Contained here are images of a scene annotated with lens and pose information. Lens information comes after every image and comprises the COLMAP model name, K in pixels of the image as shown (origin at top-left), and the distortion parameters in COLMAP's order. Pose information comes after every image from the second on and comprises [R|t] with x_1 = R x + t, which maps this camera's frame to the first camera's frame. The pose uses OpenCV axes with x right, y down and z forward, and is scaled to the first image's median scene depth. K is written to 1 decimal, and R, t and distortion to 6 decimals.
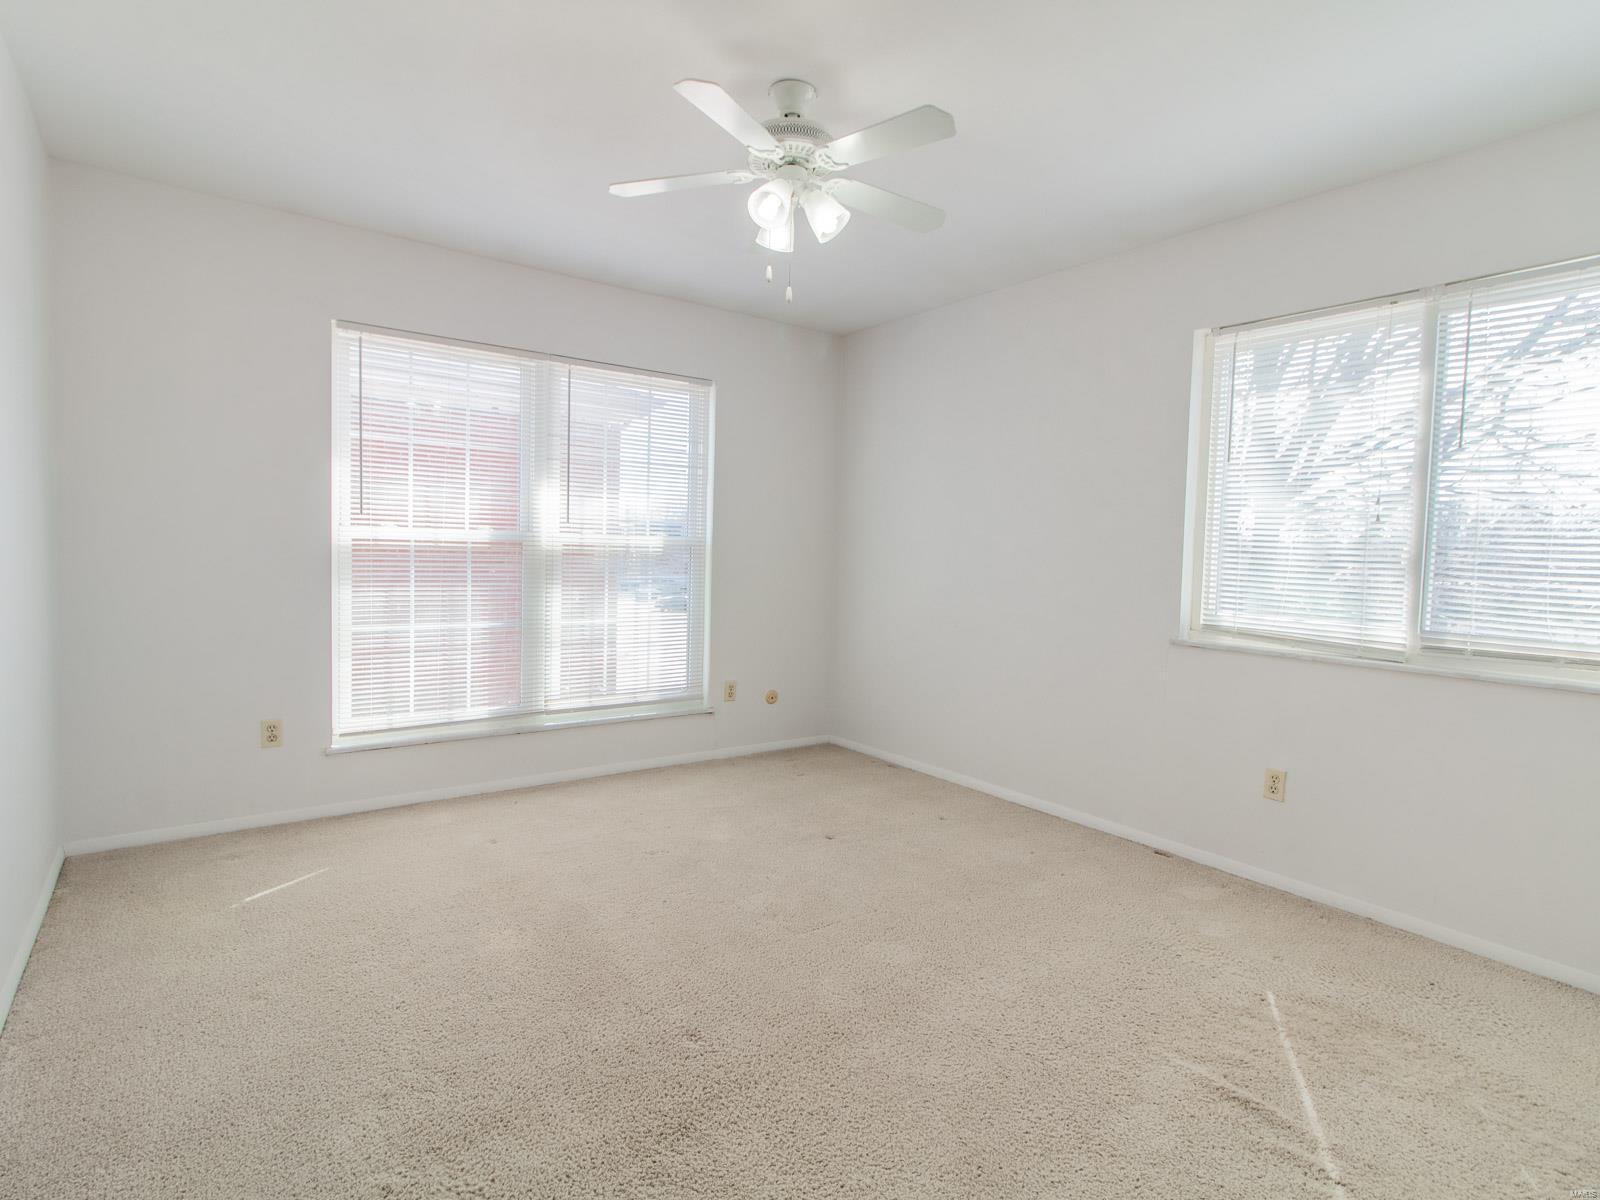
lens RADIAL K [[857.2, 0, 816.8], [0, 857.2, 594.5], [0, 0, 1]] dist [0.002062, 0.000210]
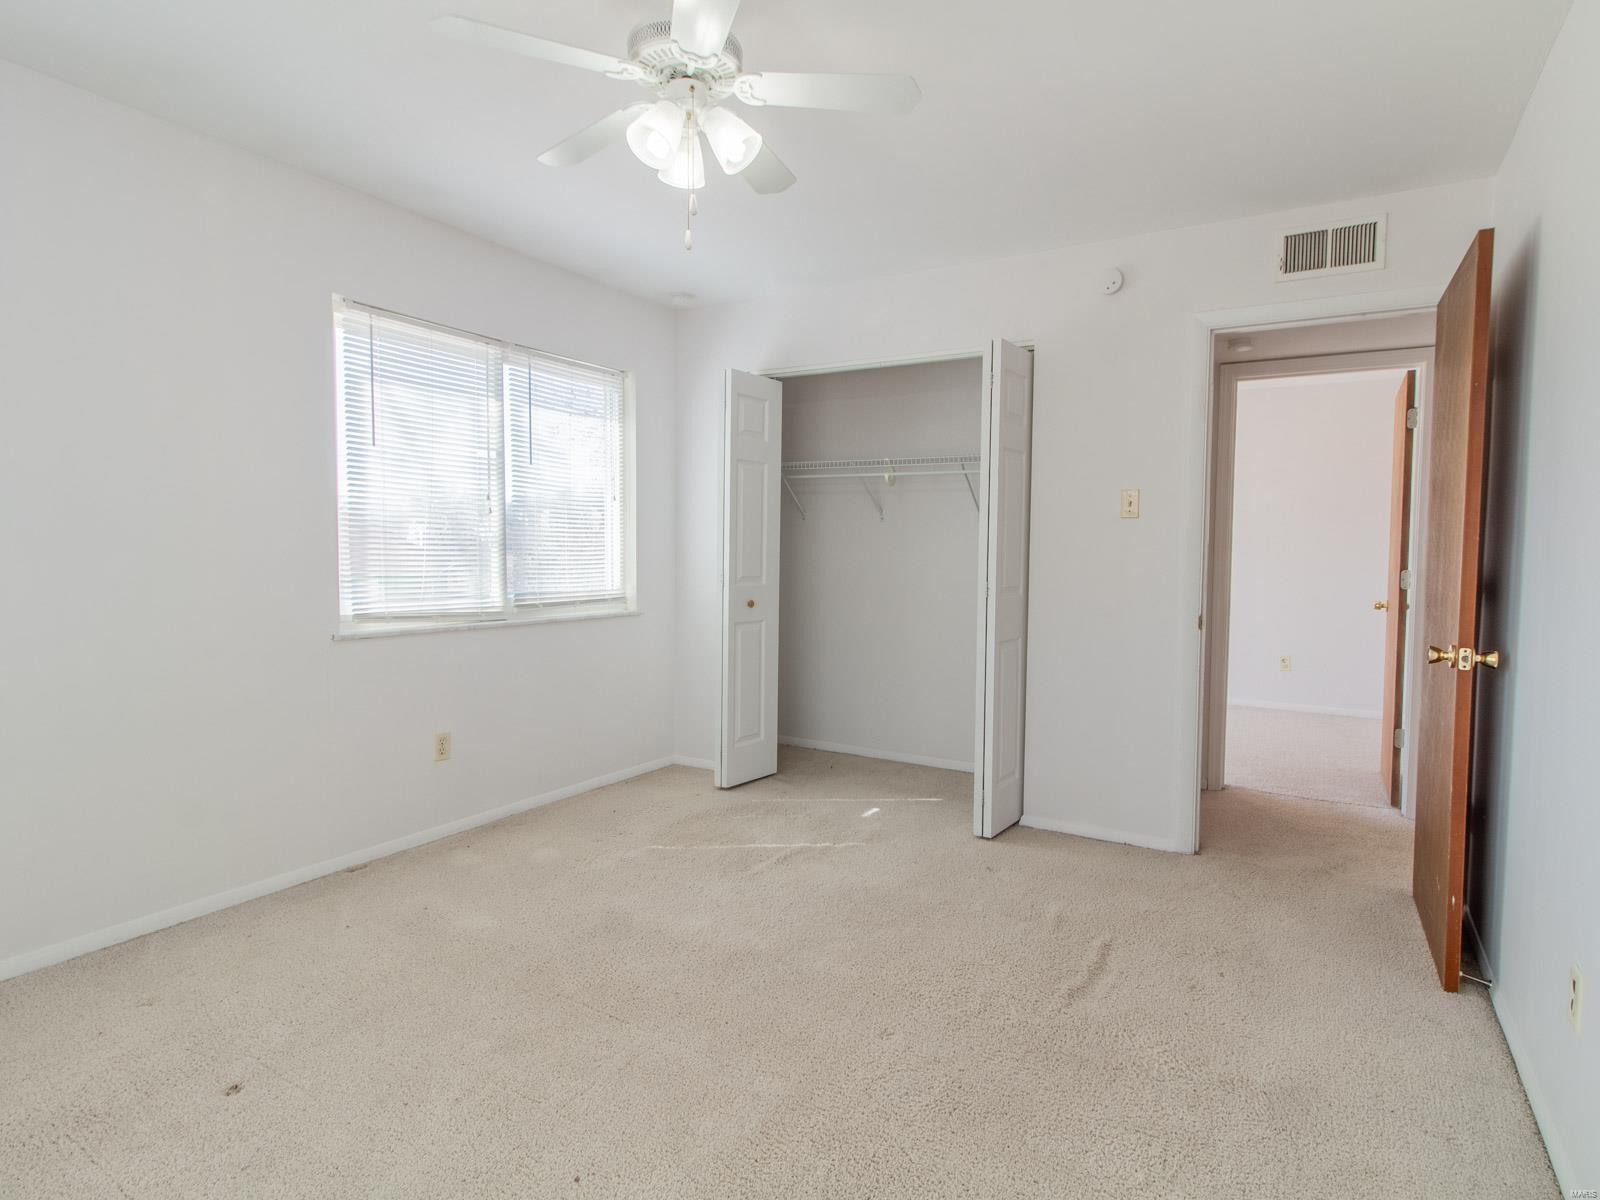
lens RADIAL K [[857.2, 0, 816.8], [0, 857.2, 594.5], [0, 0, 1]] dist [0.002062, 0.000210]
pose [[-0.397184, -0.079957, 0.914249, -0.306683], [0.028460, 0.994645, 0.099352, -0.033155], [-0.917297, 0.065481, -0.392782, 0.451638]]
